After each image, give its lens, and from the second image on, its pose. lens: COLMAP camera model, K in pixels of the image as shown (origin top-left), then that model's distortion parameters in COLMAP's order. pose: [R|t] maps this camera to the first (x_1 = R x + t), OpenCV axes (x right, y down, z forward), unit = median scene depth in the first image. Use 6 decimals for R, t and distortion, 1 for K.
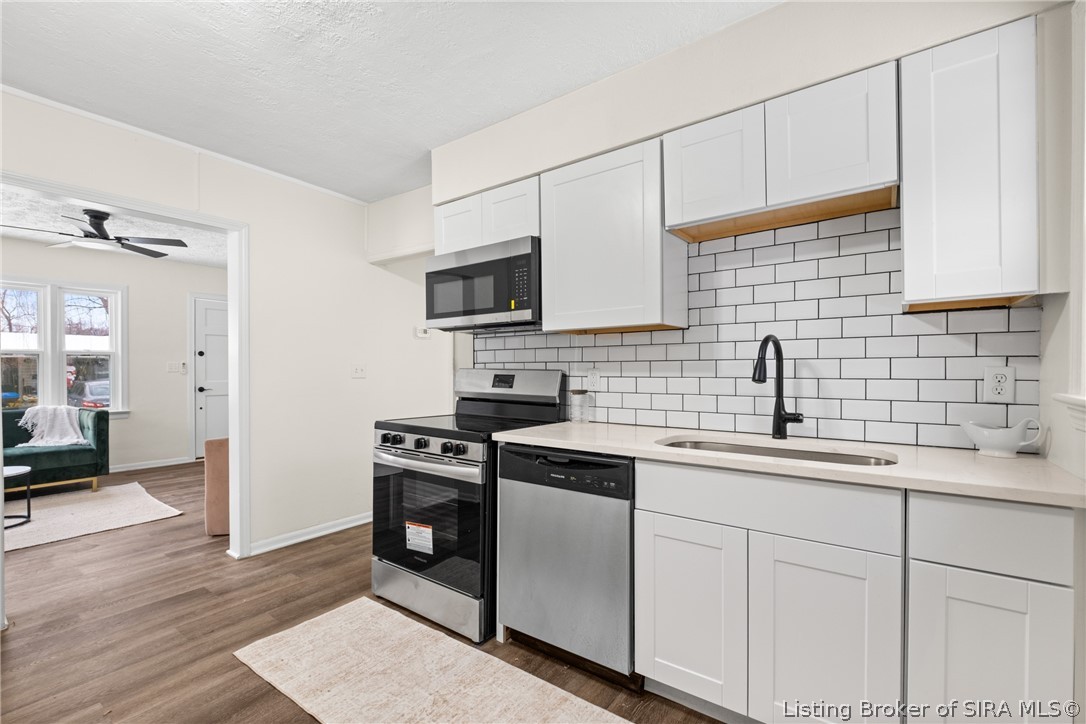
lens RADIAL K [[476.8, 0, 548.4], [0, 476.8, 371.9], [0, 0, 1]] dist [-0.010594, 0.000515]
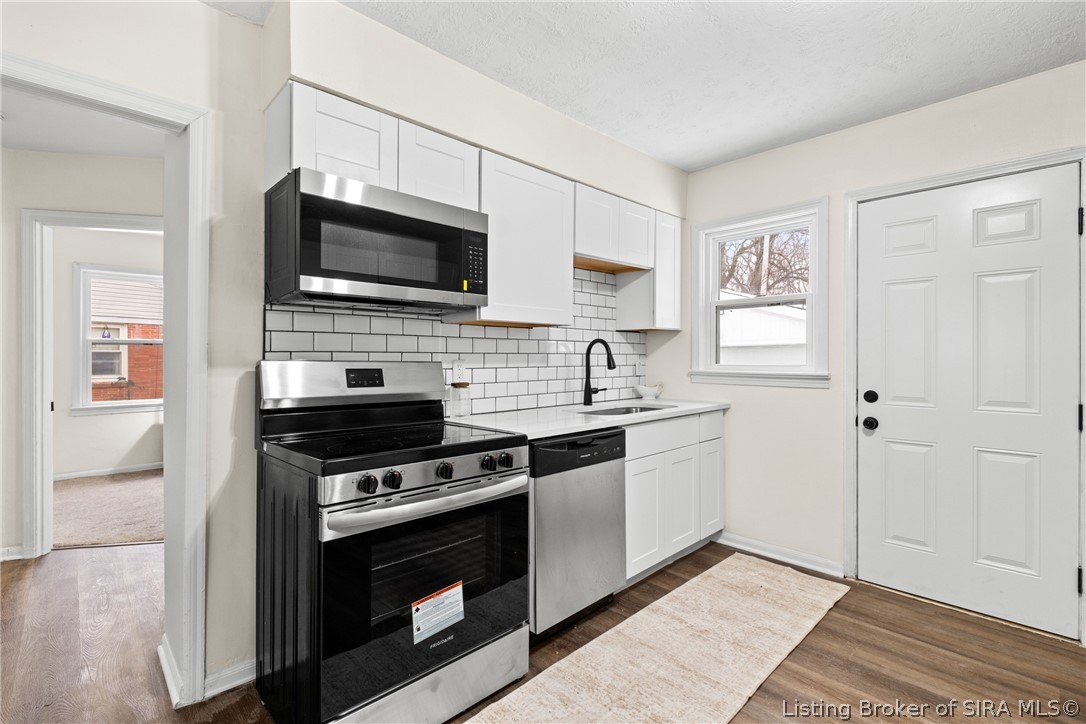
lens RADIAL K [[476.8, 0, 544.8], [0, 476.8, 356.7], [0, 0, 1]] dist [-0.010594, 0.000515]
pose [[0.178095, 0.003863, 0.984006, -0.889975], [0.003572, 0.999983, -0.004572, -0.009768], [-0.984007, 0.004330, 0.178078, 0.713996]]
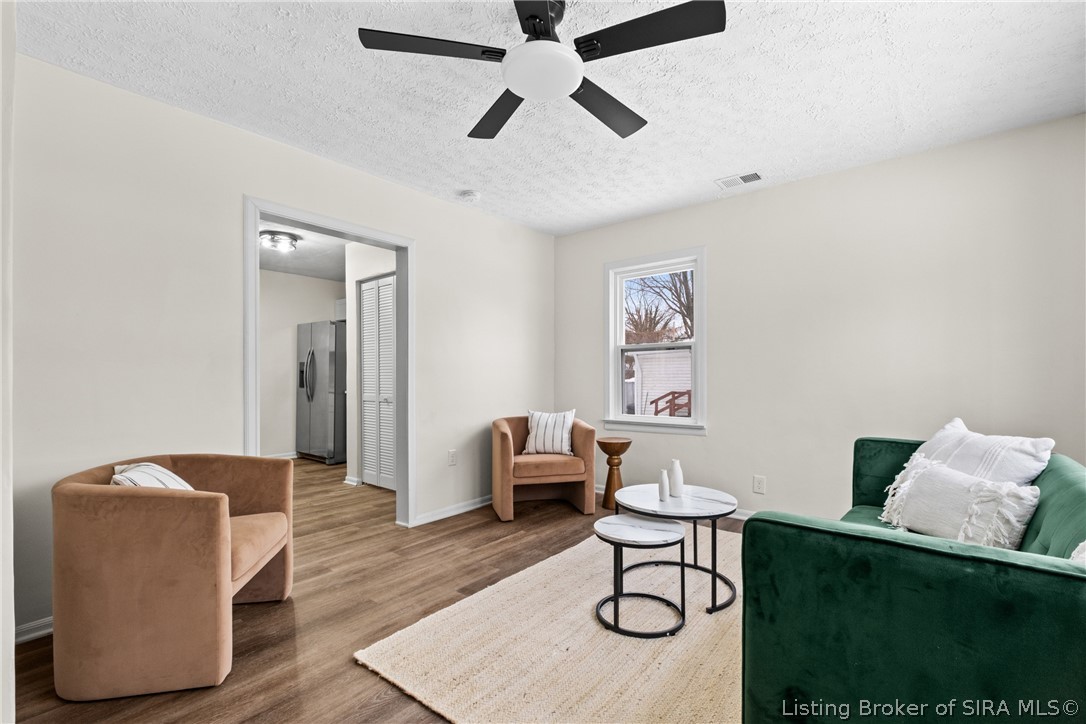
lens RADIAL K [[476.8, 0, 544.2], [0, 476.8, 365.2], [0, 0, 1]] dist [-0.010594, 0.000515]
pose [[-0.998911, 0.005596, 0.046319, -1.659083], [0.005070, 0.999921, -0.011472, 0.006334], [-0.046379, -0.011225, -0.998861, 2.498673]]
